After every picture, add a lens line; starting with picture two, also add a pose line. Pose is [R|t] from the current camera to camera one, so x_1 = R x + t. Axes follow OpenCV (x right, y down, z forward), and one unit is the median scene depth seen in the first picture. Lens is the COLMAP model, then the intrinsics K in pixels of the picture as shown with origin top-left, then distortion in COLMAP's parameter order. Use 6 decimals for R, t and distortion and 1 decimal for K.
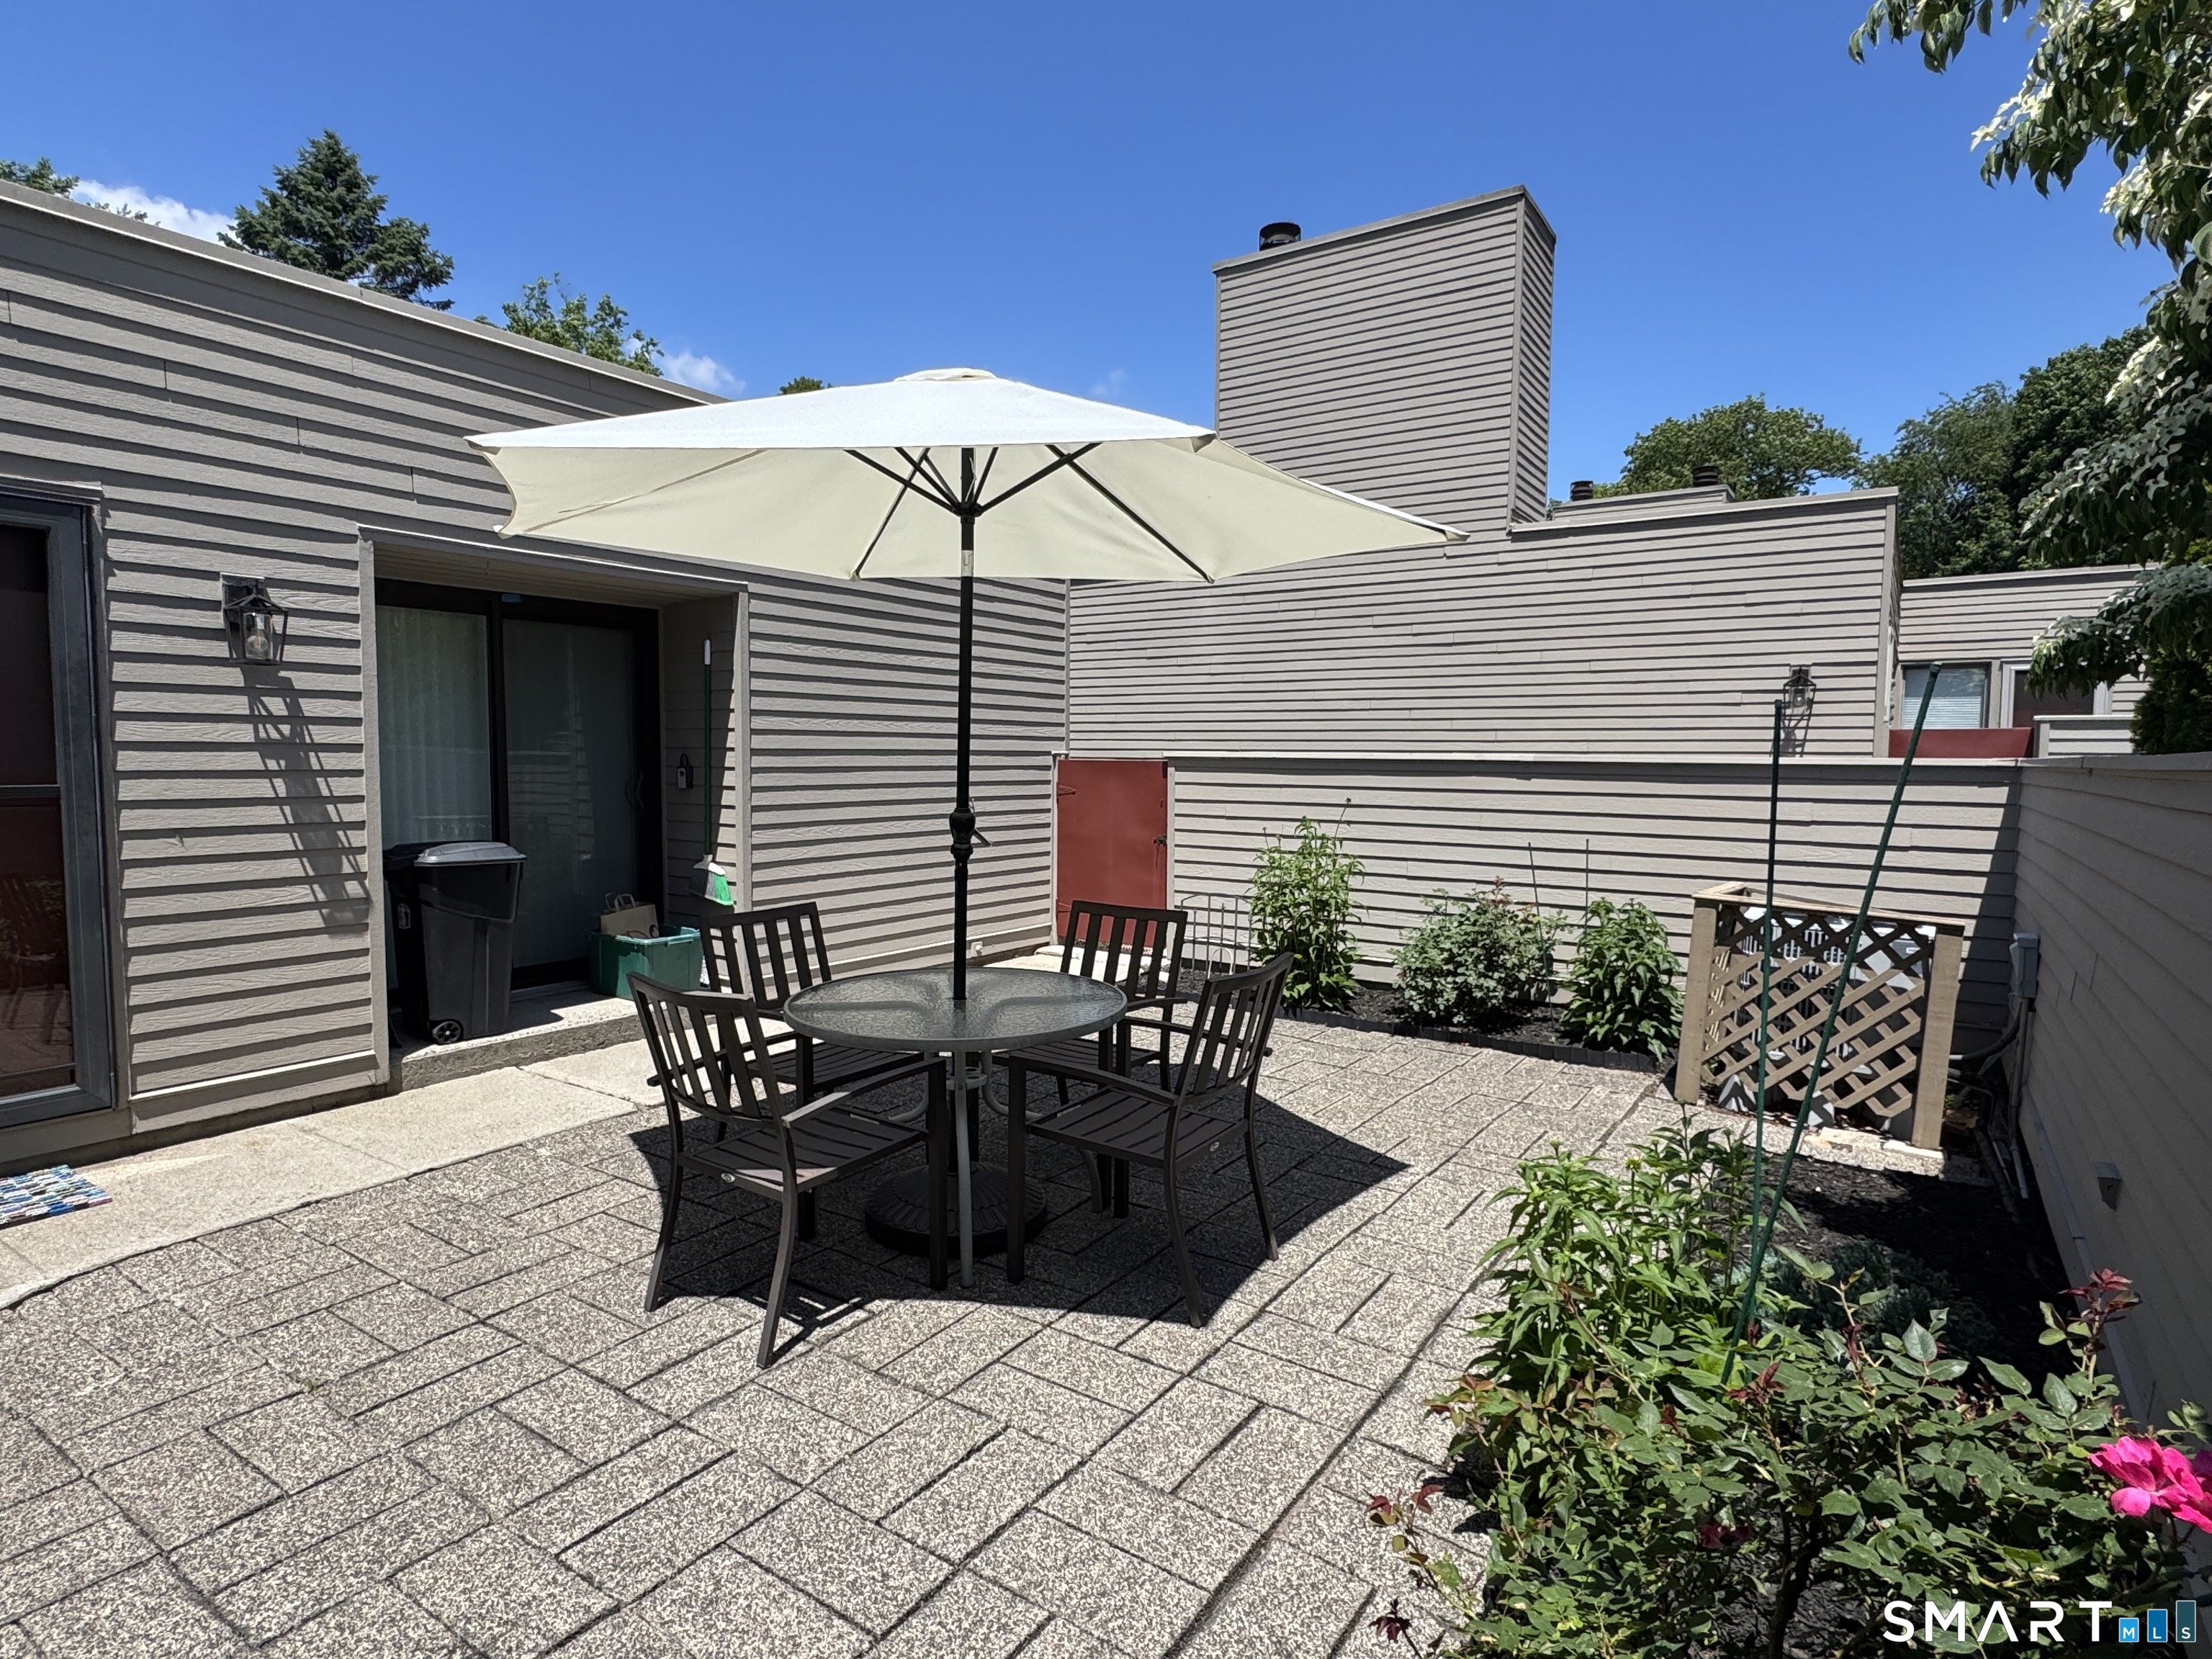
lens RADIAL K [[1181.5, 0, 1104.7], [0, 1181.5, 826.3], [0, 0, 1]] dist [-0.000971, -0.000276]
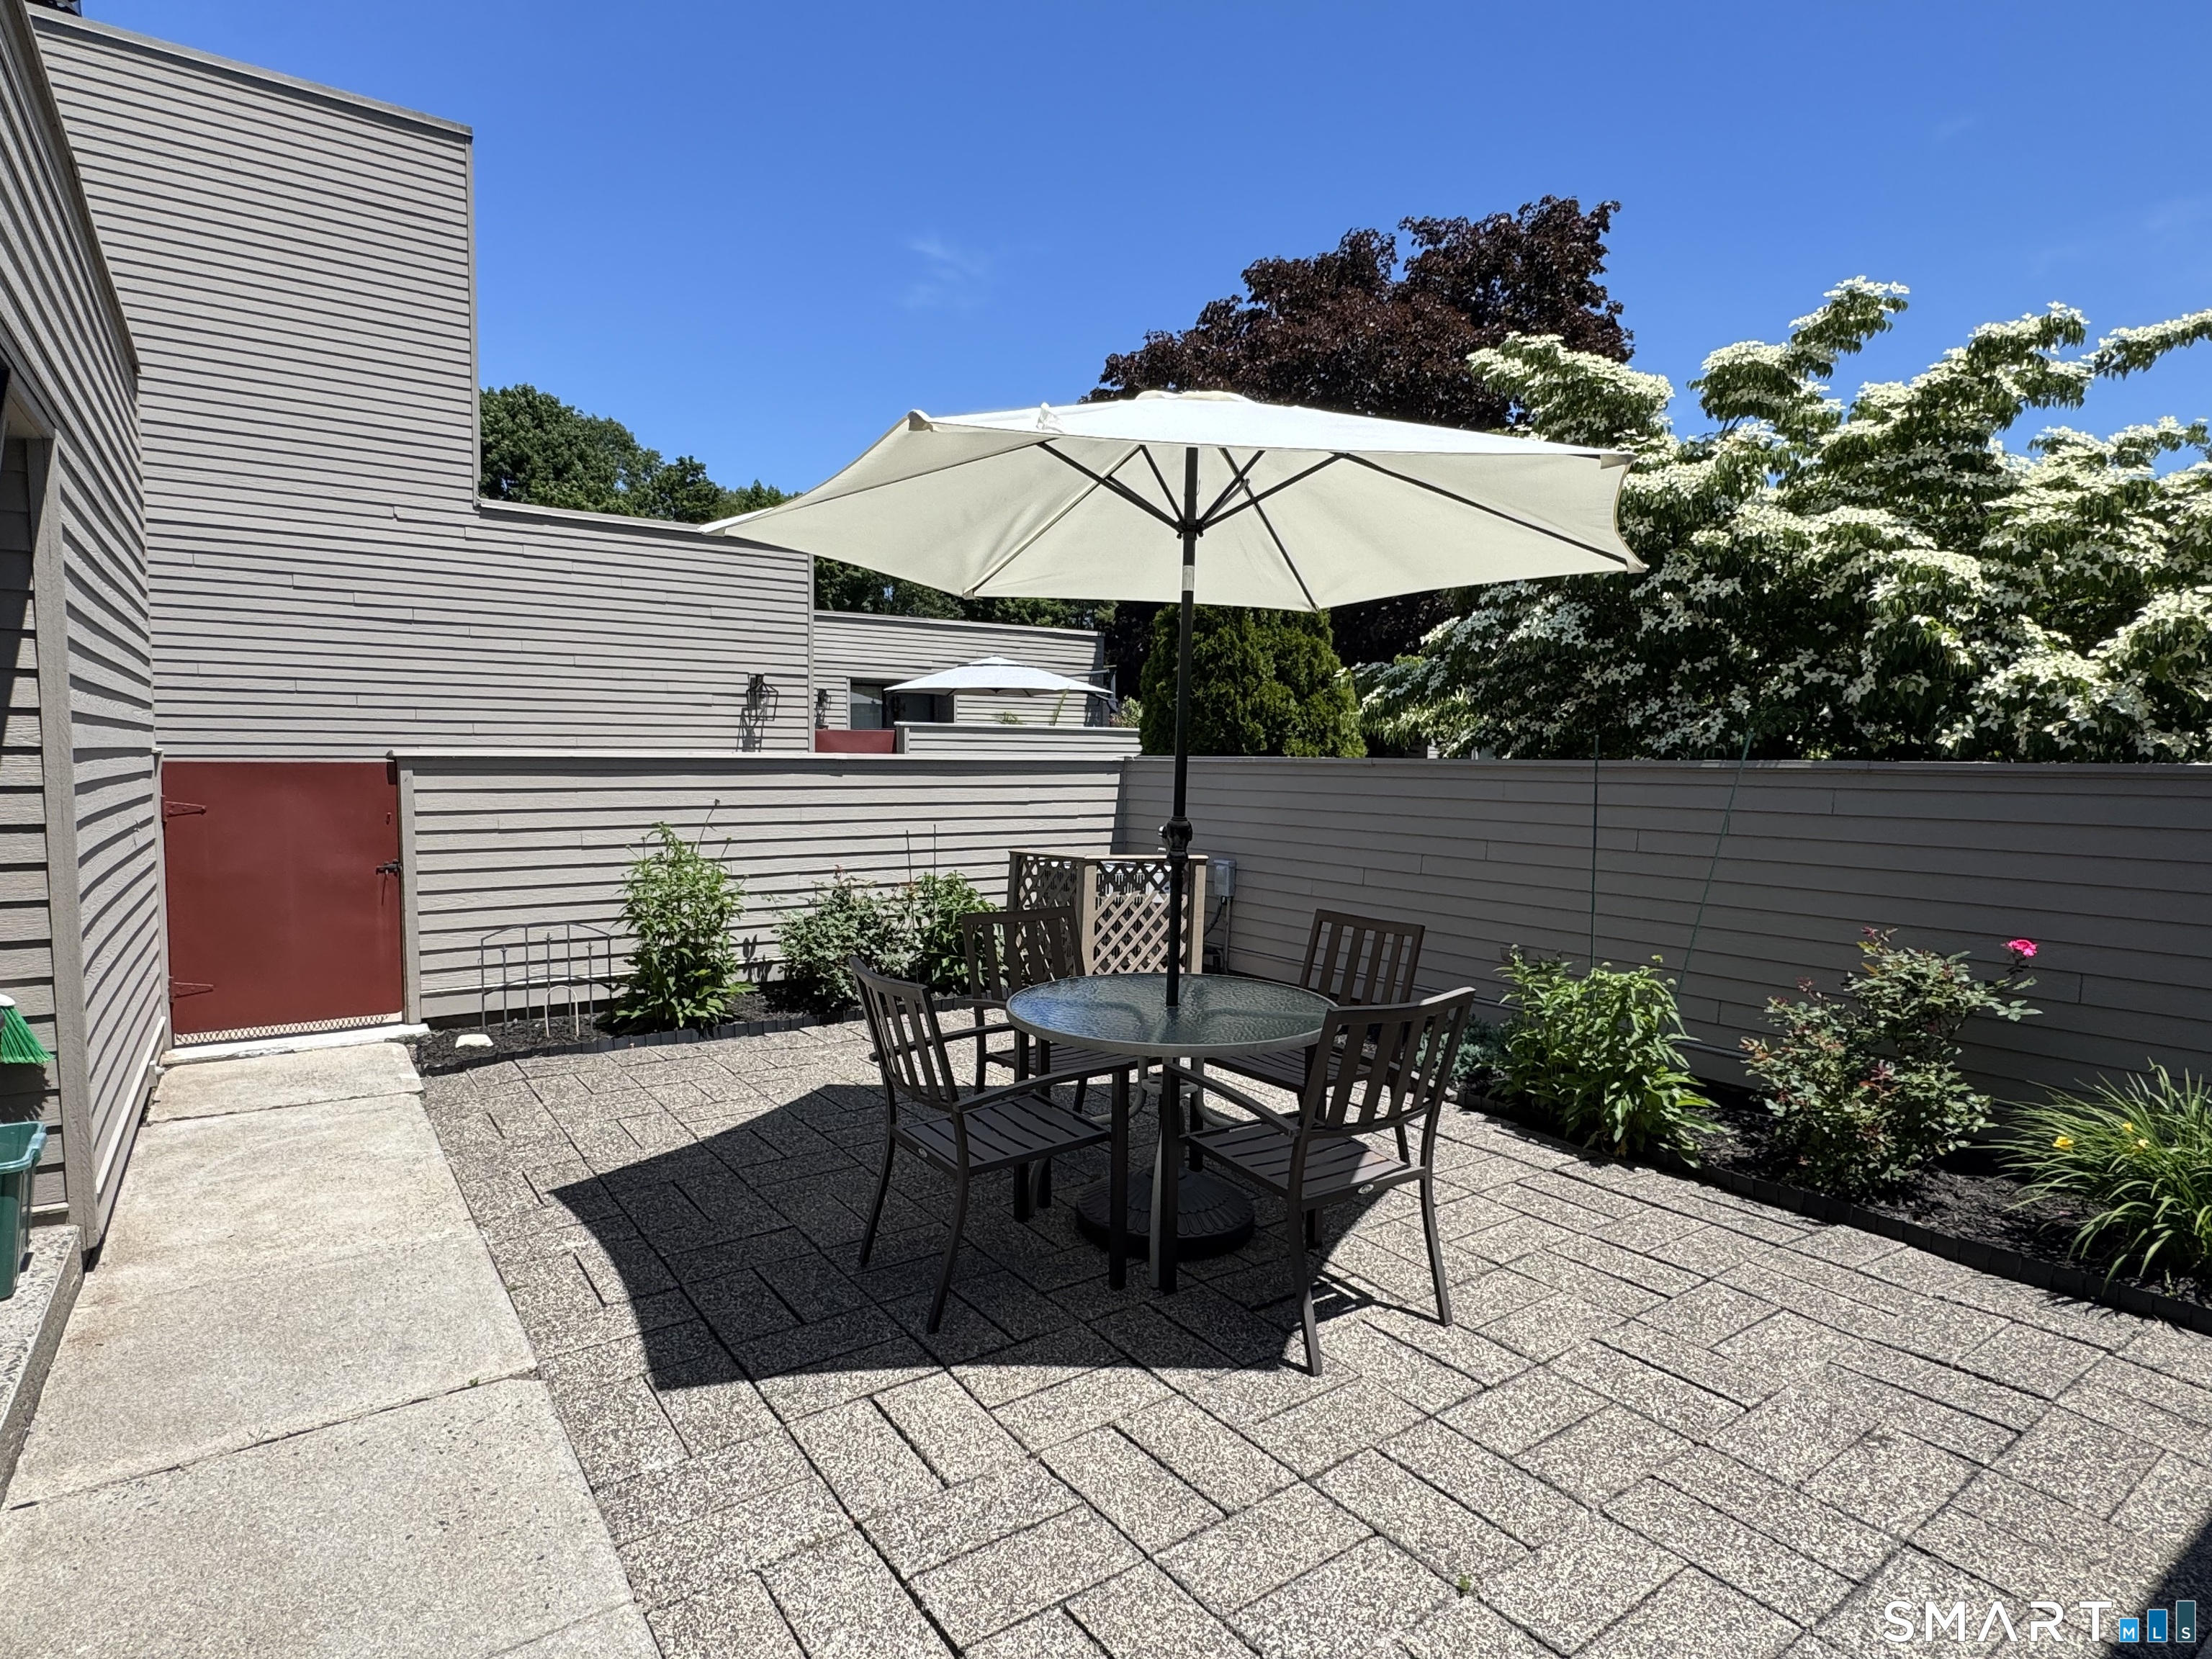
lens RADIAL K [[1181.5, 0, 1104.7], [0, 1181.5, 826.3], [0, 0, 1]] dist [-0.000971, -0.000276]
pose [[0.344707, -0.062290, 0.936641, -0.579322], [0.051836, 0.997537, 0.047263, -0.030865], [-0.937278, 0.032260, 0.347087, 0.372475]]
